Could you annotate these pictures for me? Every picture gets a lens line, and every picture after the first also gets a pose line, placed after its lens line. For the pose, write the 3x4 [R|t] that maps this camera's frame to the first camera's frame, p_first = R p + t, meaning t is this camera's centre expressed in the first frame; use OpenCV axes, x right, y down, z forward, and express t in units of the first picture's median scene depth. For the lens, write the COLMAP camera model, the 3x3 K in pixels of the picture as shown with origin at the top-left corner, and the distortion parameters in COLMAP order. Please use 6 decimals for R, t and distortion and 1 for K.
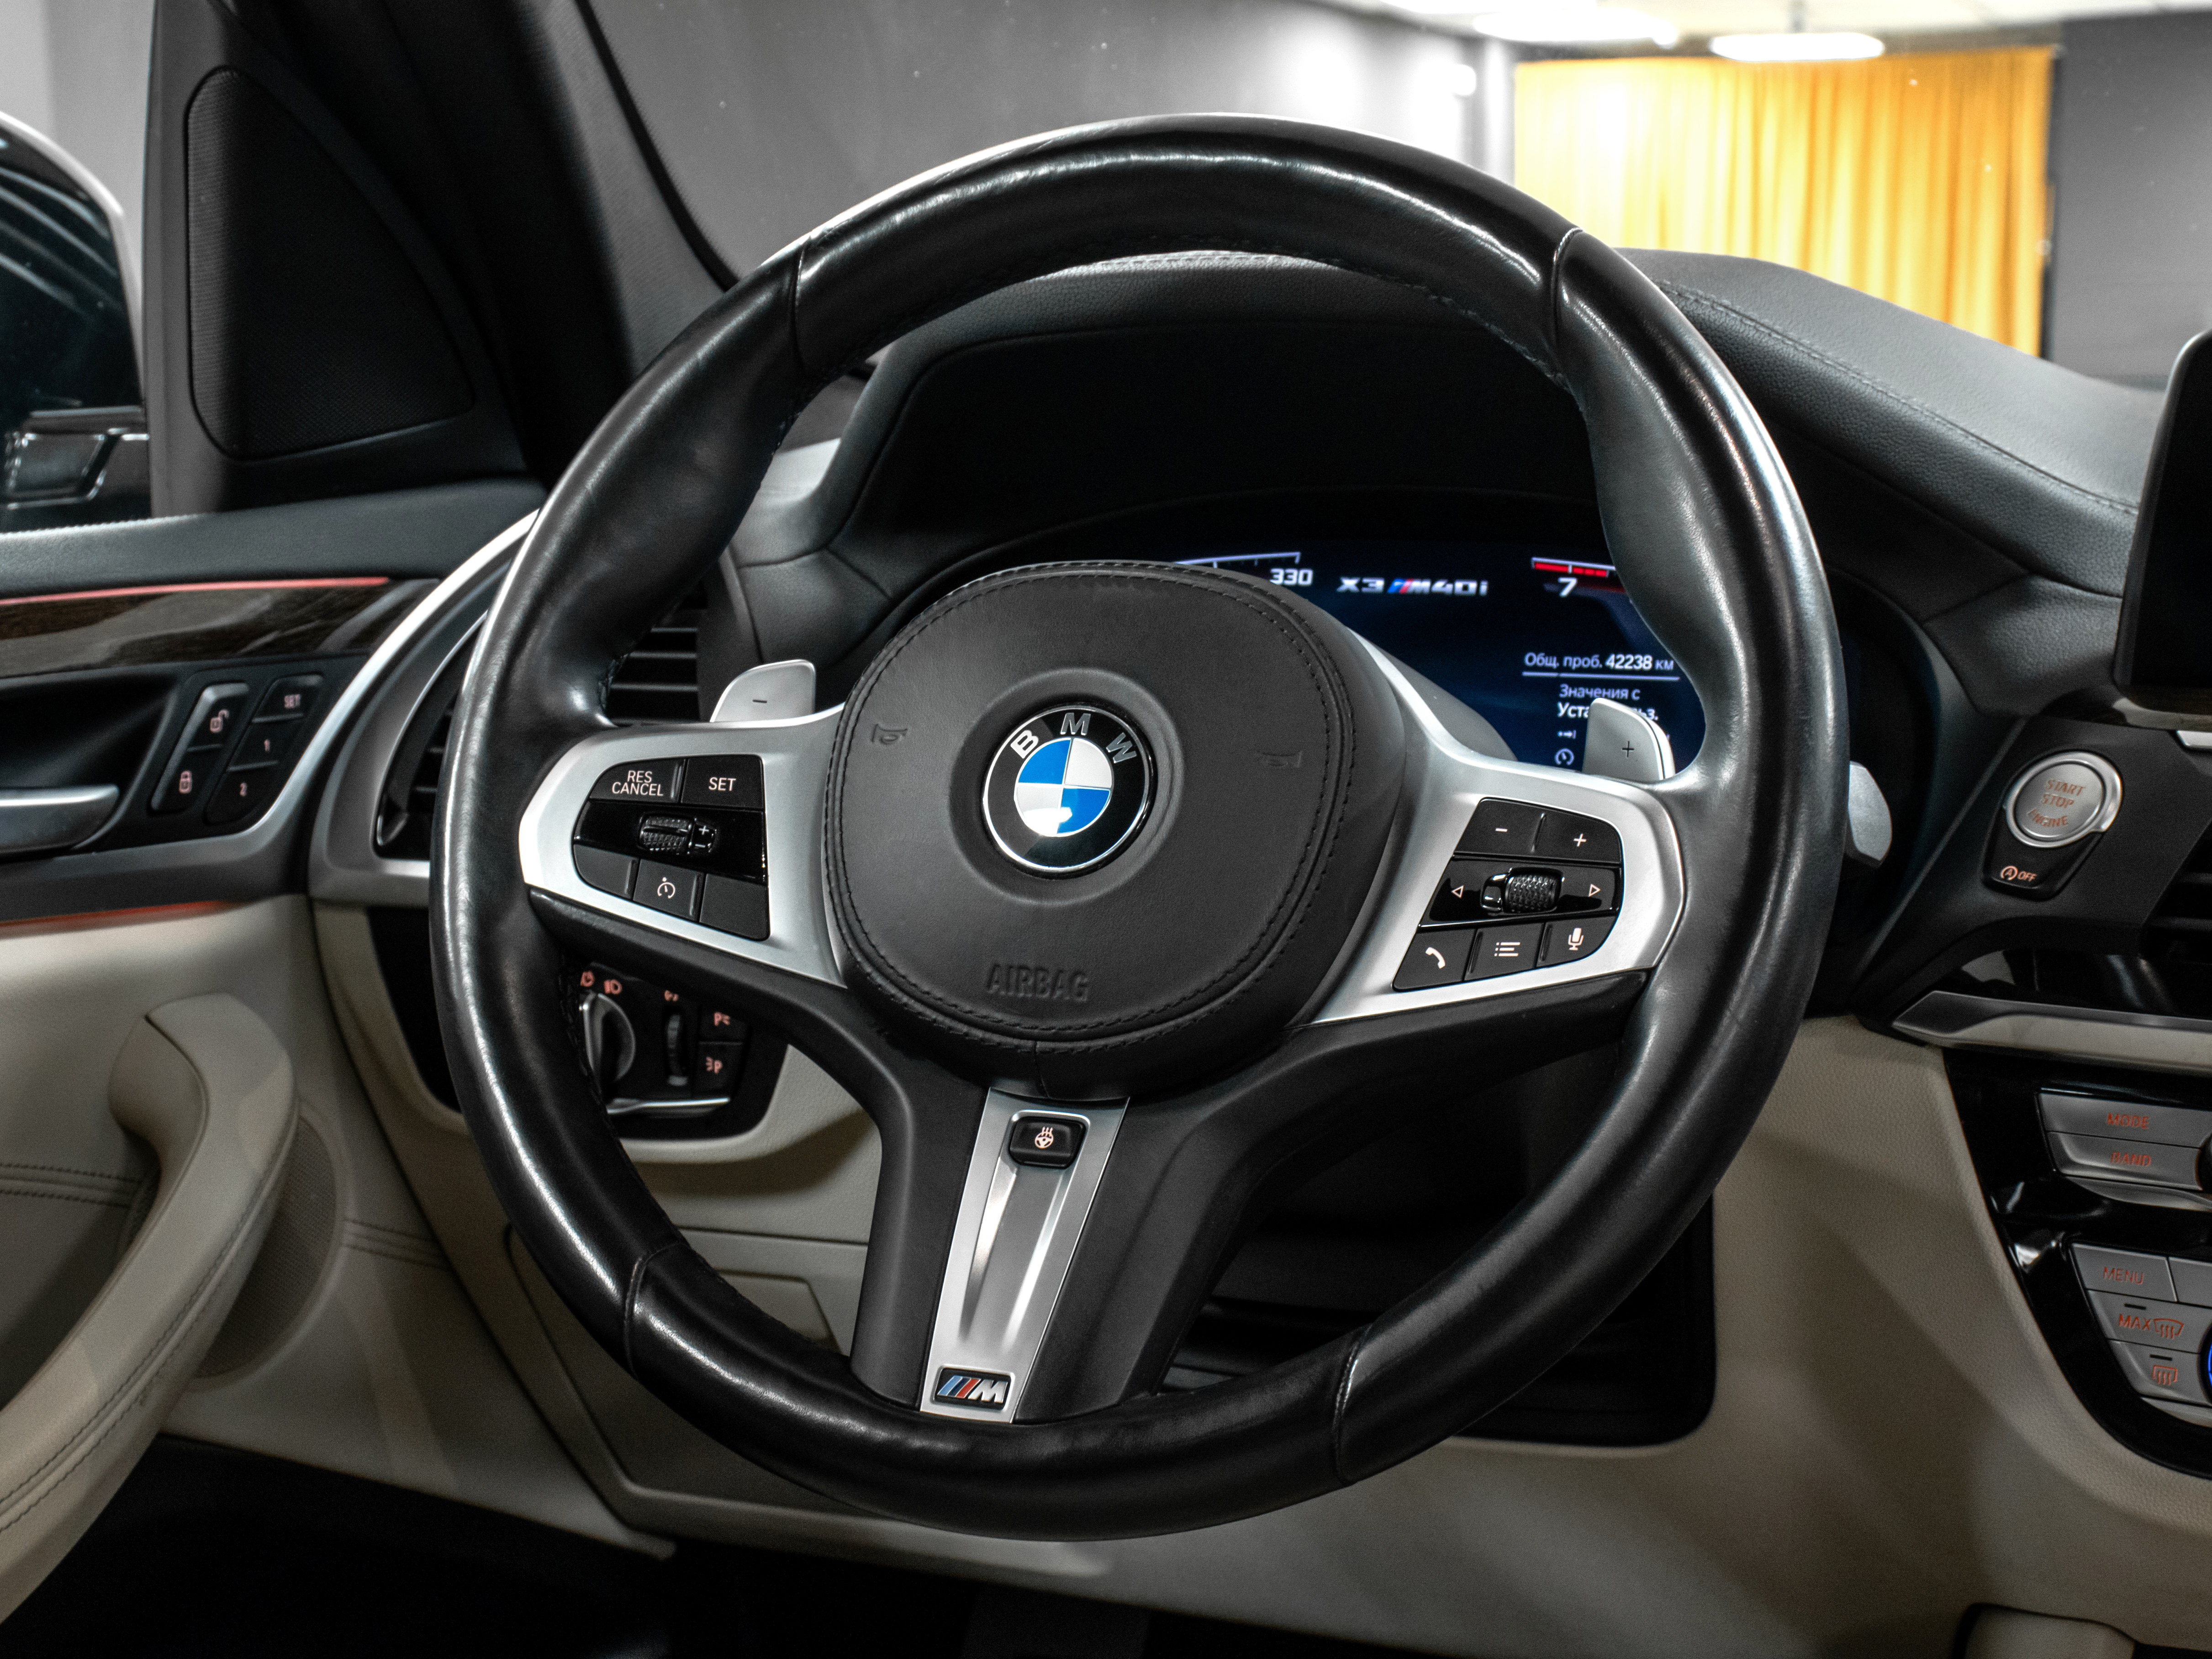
lens RADIAL K [[3512.8, 0, 1106.0], [0, 3512.8, 829.5], [0, 0, 1]] dist [-0.021953, -0.020490]
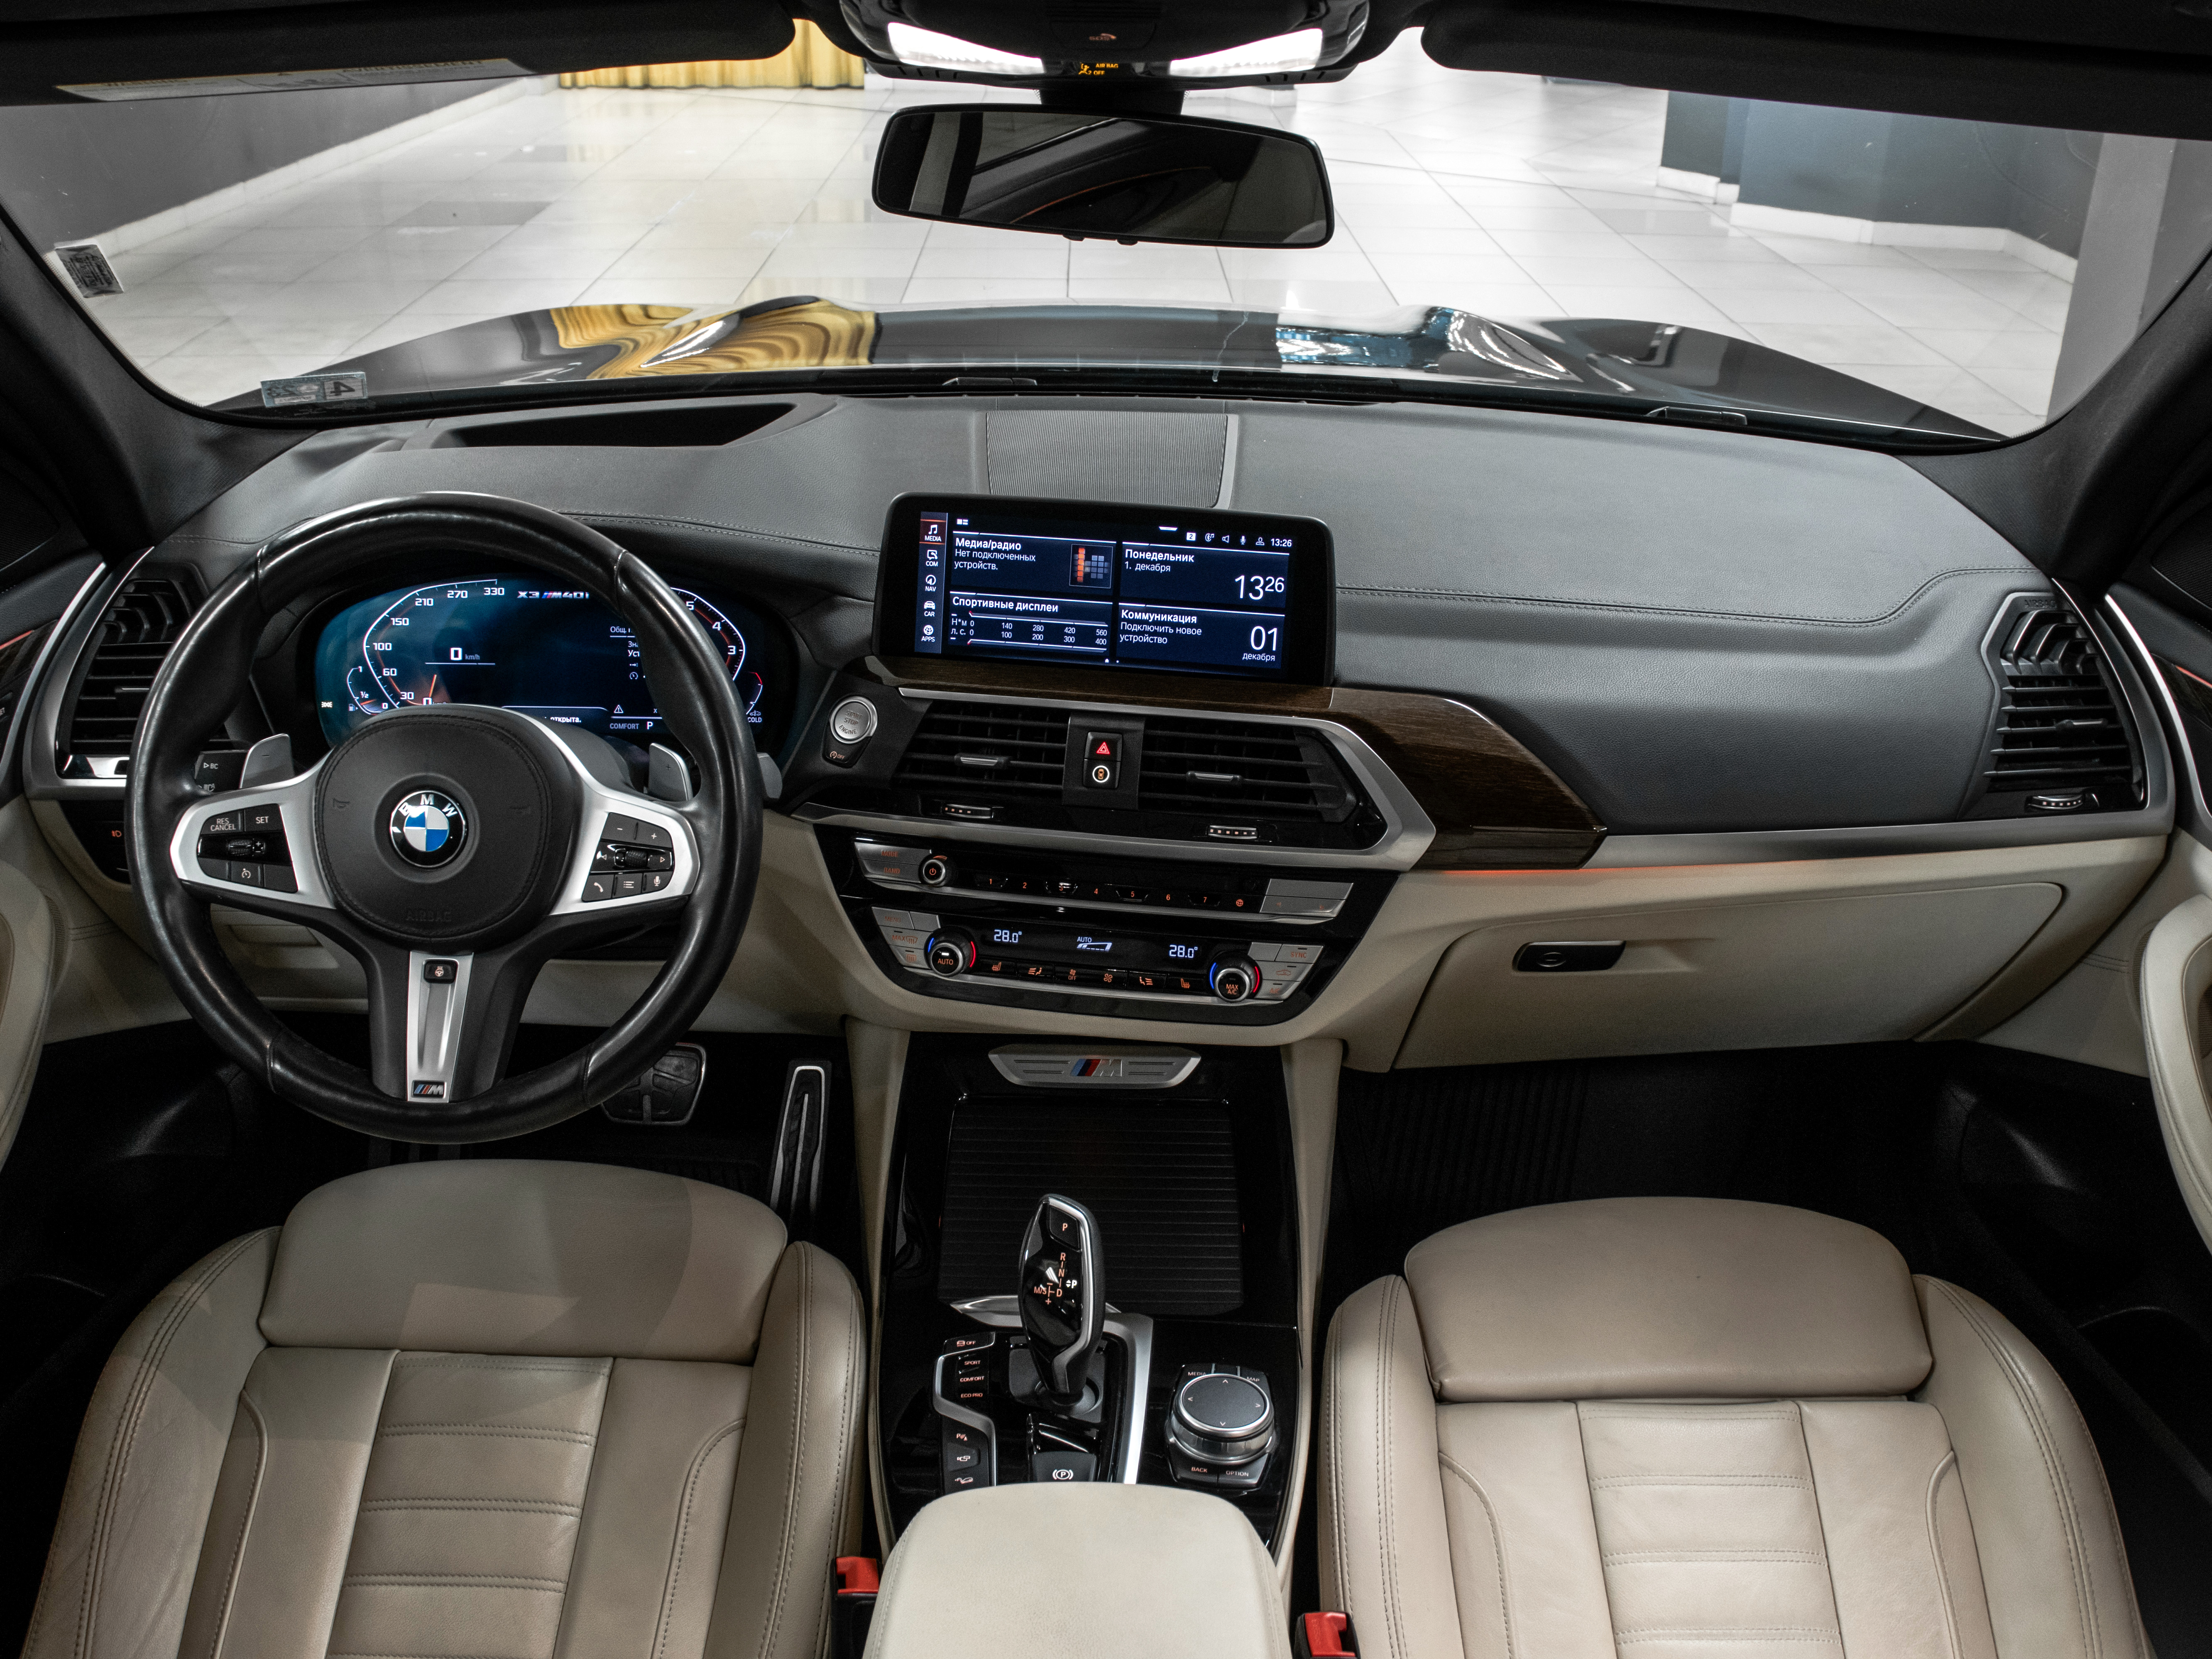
lens RADIAL K [[2056.5, 0, 1106.0], [0, 2056.5, 829.5], [0, 0, 1]] dist [-0.170022, 0.123571]
pose [[0.933446, -0.148610, 0.326488, -0.026571], [0.035825, 0.944220, 0.327361, -0.396660], [-0.356926, -0.293878, 0.886702, -0.297824]]
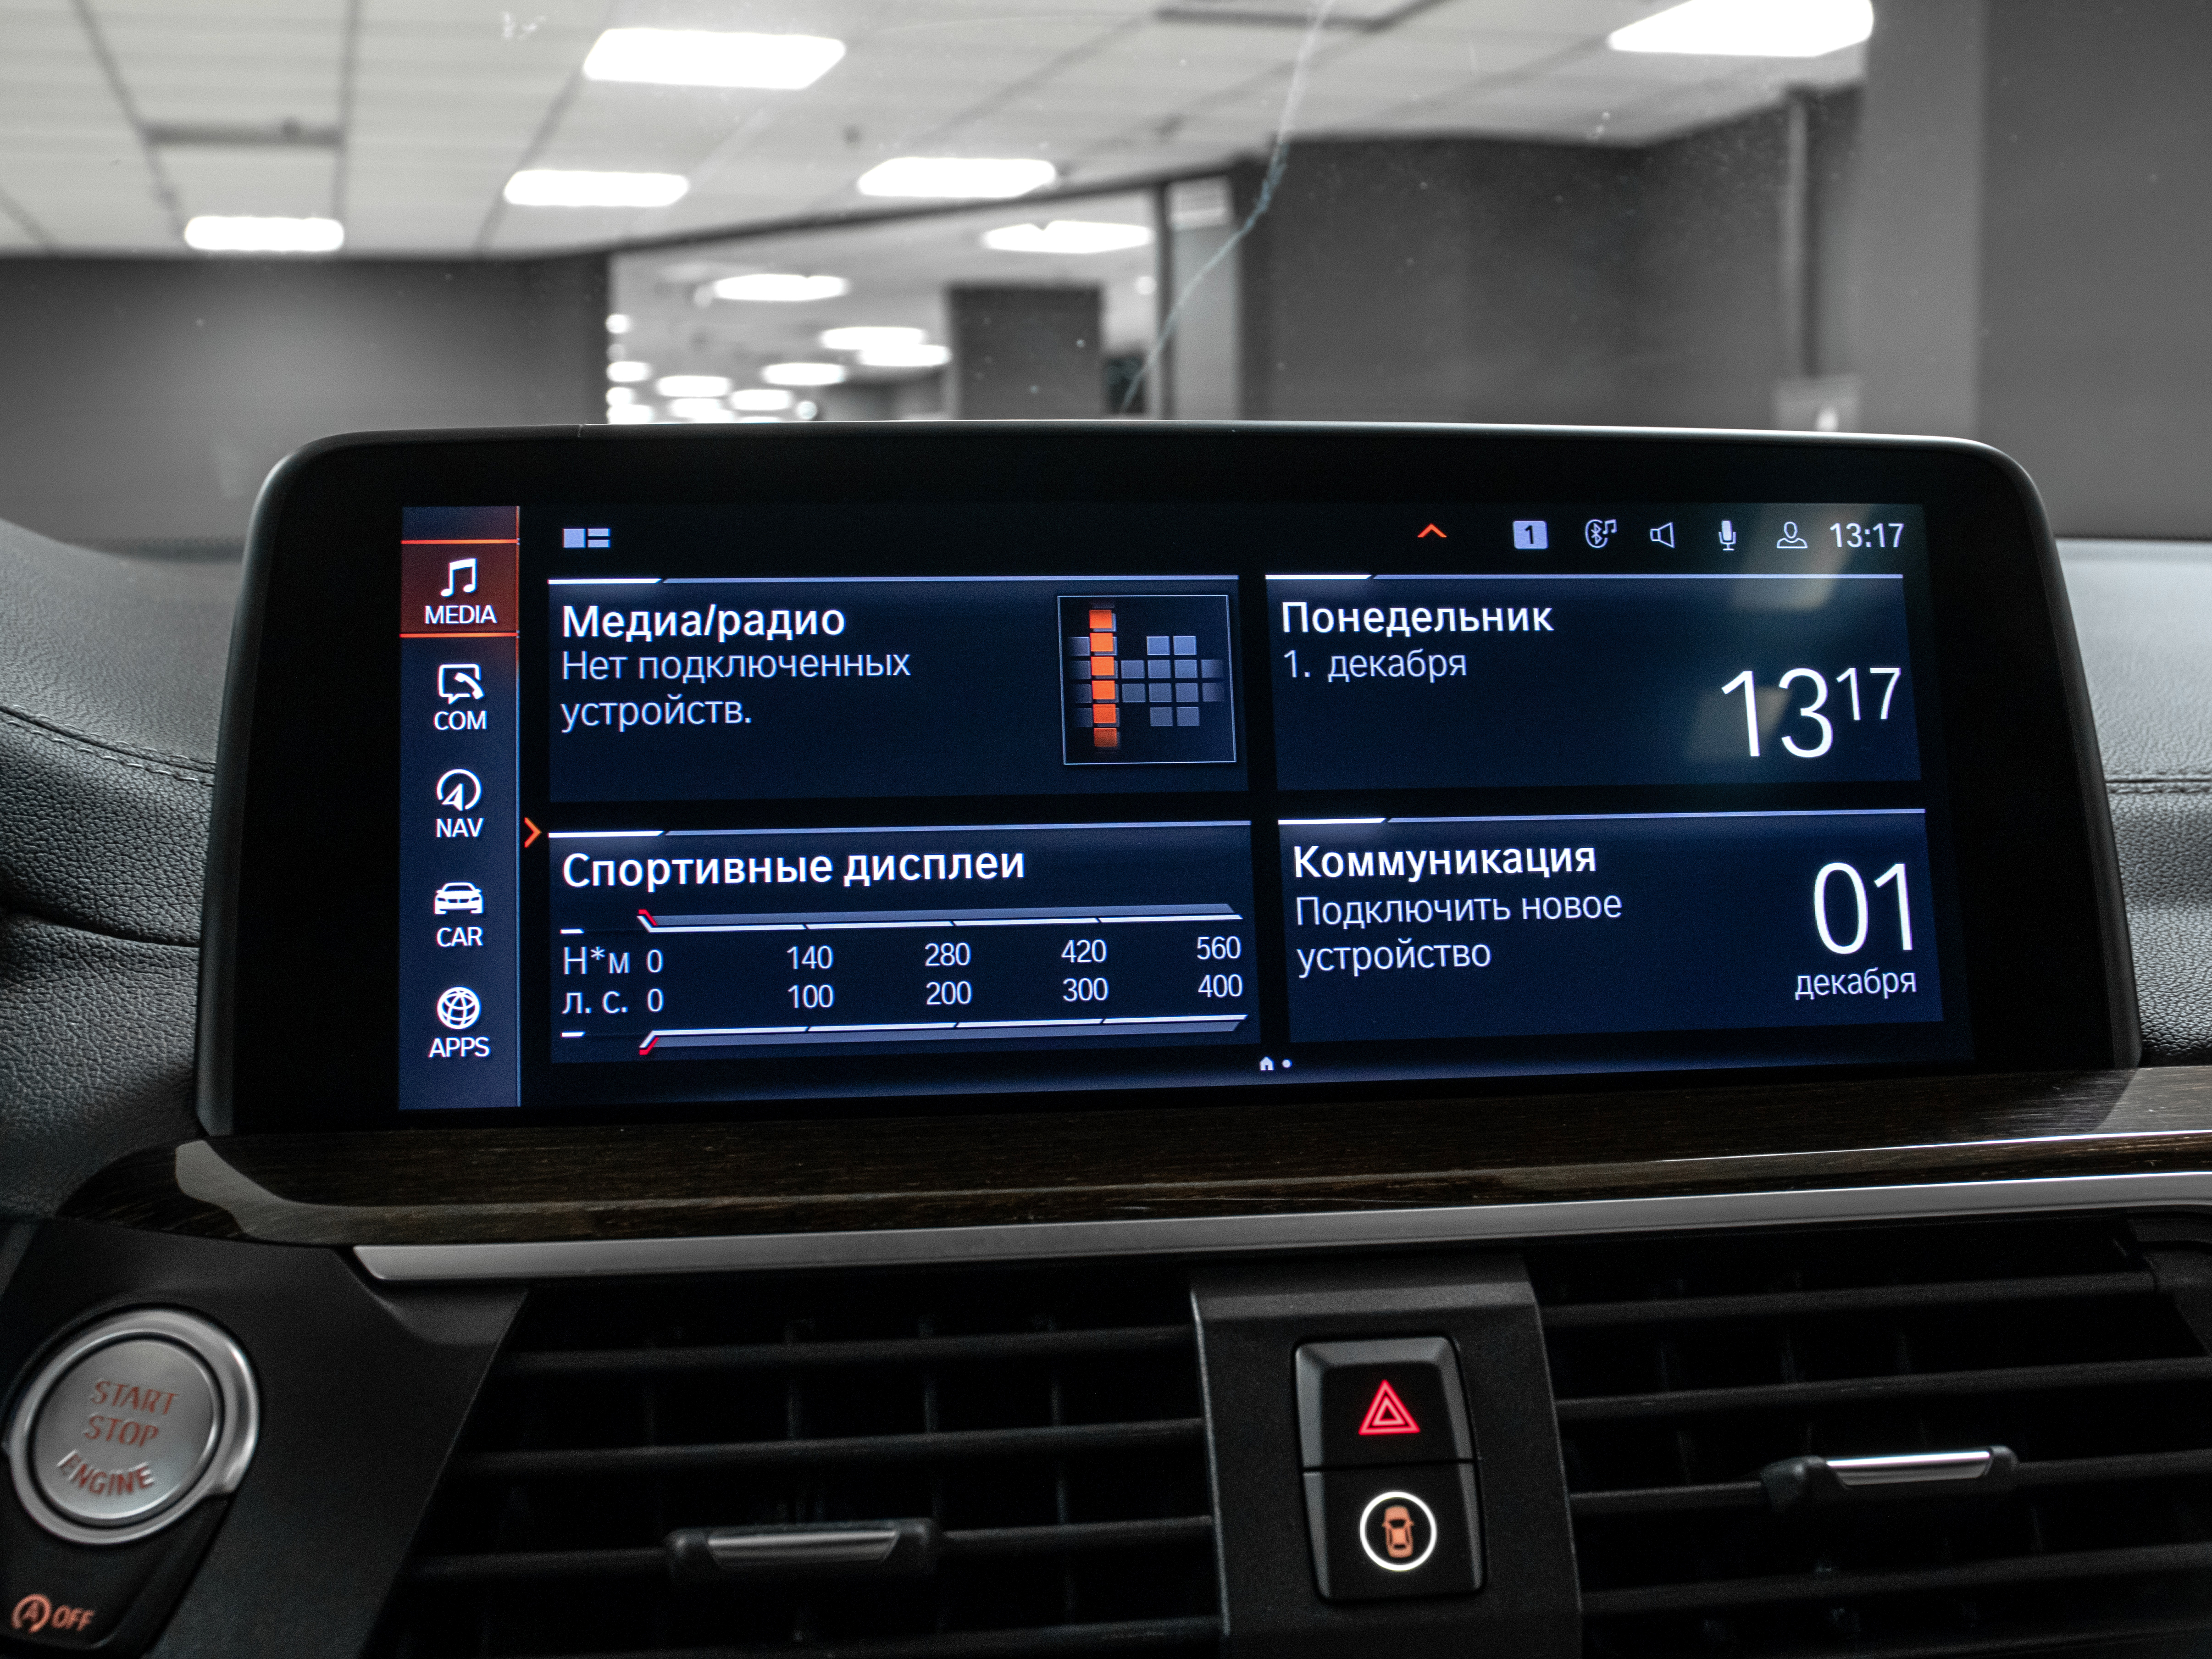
lens RADIAL K [[2681.8, 0, 1106.0], [0, 2681.8, 829.5], [0, 0, 1]] dist [-0.120089, 0.008687]
pose [[0.791527, -0.071546, 0.606932, 0.176082], [0.090625, 0.995885, -0.000792, -0.078832], [-0.604378, 0.055630, 0.794754, 0.670426]]
